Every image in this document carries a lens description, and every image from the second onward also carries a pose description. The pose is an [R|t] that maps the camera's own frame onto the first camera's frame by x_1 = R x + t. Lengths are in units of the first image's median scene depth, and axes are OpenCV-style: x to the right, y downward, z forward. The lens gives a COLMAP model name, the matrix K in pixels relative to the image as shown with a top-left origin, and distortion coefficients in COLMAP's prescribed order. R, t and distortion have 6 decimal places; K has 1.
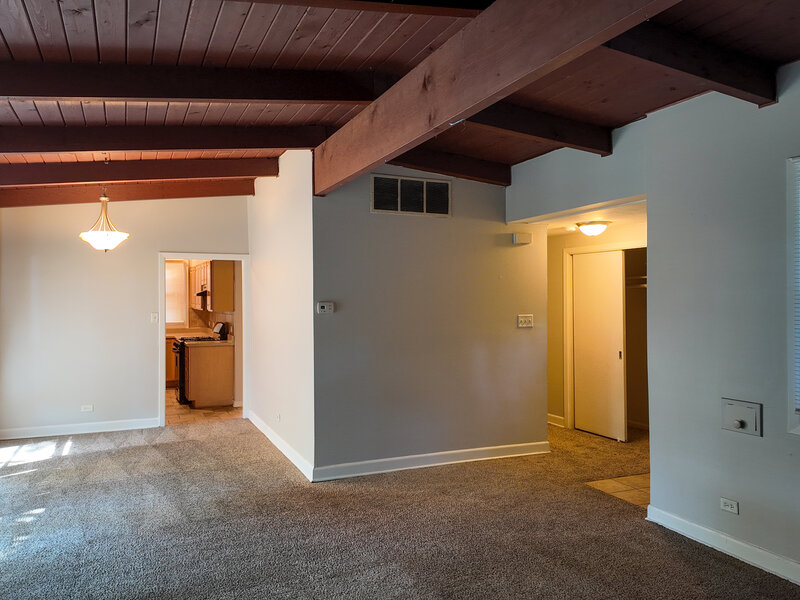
lens RADIAL K [[621.2, 0, 400.0], [0, 621.2, 300.0], [0, 0, 1]] dist [0.134511, -0.218259]
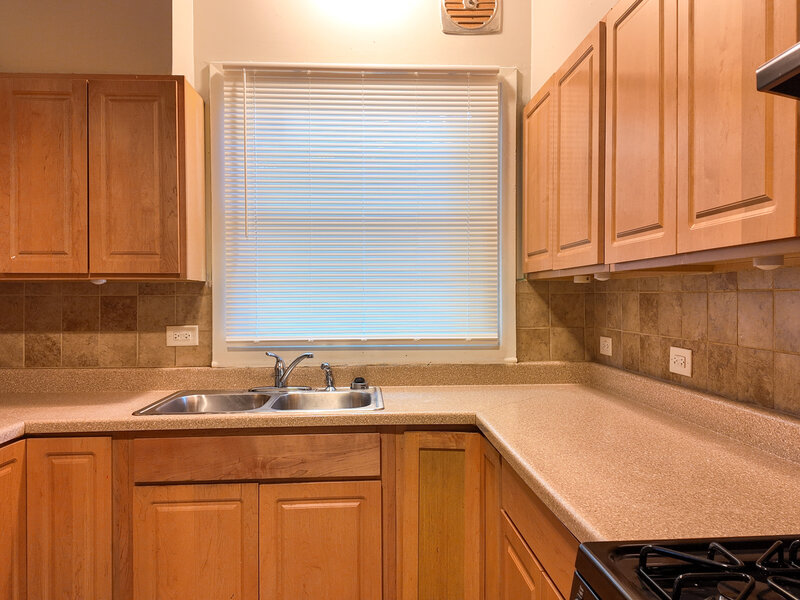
lens RADIAL K [[621.2, 0, 400.0], [0, 621.2, 300.0], [0, 0, 1]] dist [0.134511, -0.218259]
pose [[0.938064, -0.001077, -0.346461, -0.297255], [0.002235, 0.999993, 0.002945, 0.020250], [0.346456, -0.003537, 0.938060, 0.768414]]
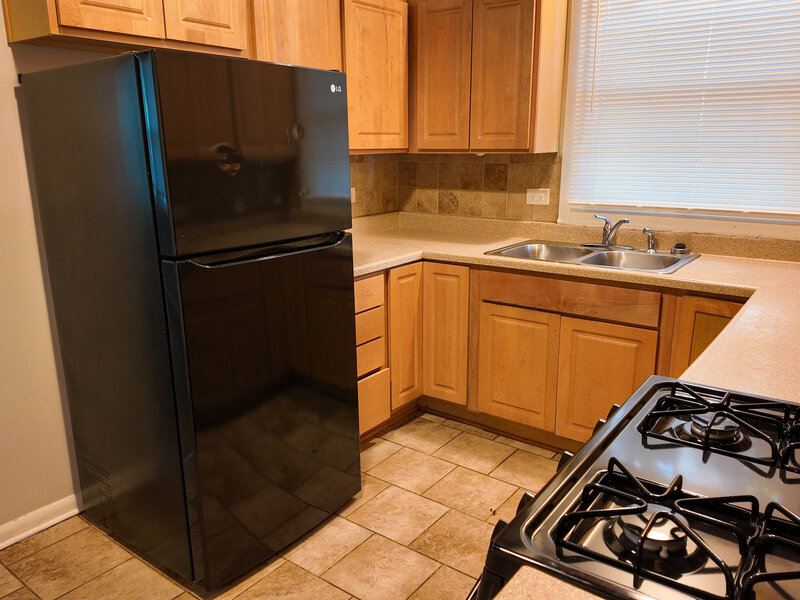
lens RADIAL K [[621.2, 0, 400.0], [0, 621.2, 300.0], [0, 0, 1]] dist [0.134511, -0.218259]
pose [[0.498396, 0.211110, -0.840853, -0.229201], [0.004513, 0.969254, 0.246022, 0.008516], [0.866938, -0.126411, 0.482119, 0.755487]]
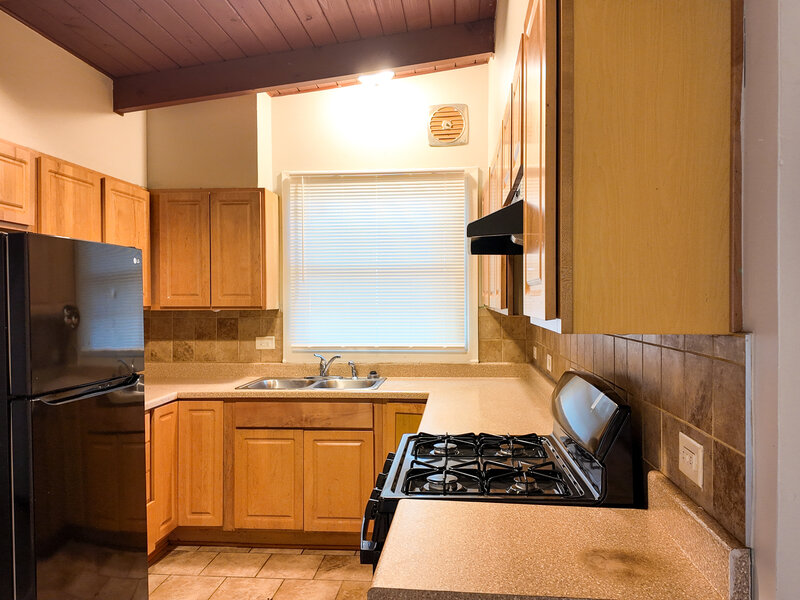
lens RADIAL K [[621.2, 0, 400.0], [0, 621.2, 300.0], [0, 0, 1]] dist [0.134511, -0.218259]
pose [[0.875705, -0.001709, -0.482843, -0.206398], [0.003366, 0.999991, 0.002566, 0.008077], [0.482834, -0.003873, 0.875703, 0.675254]]
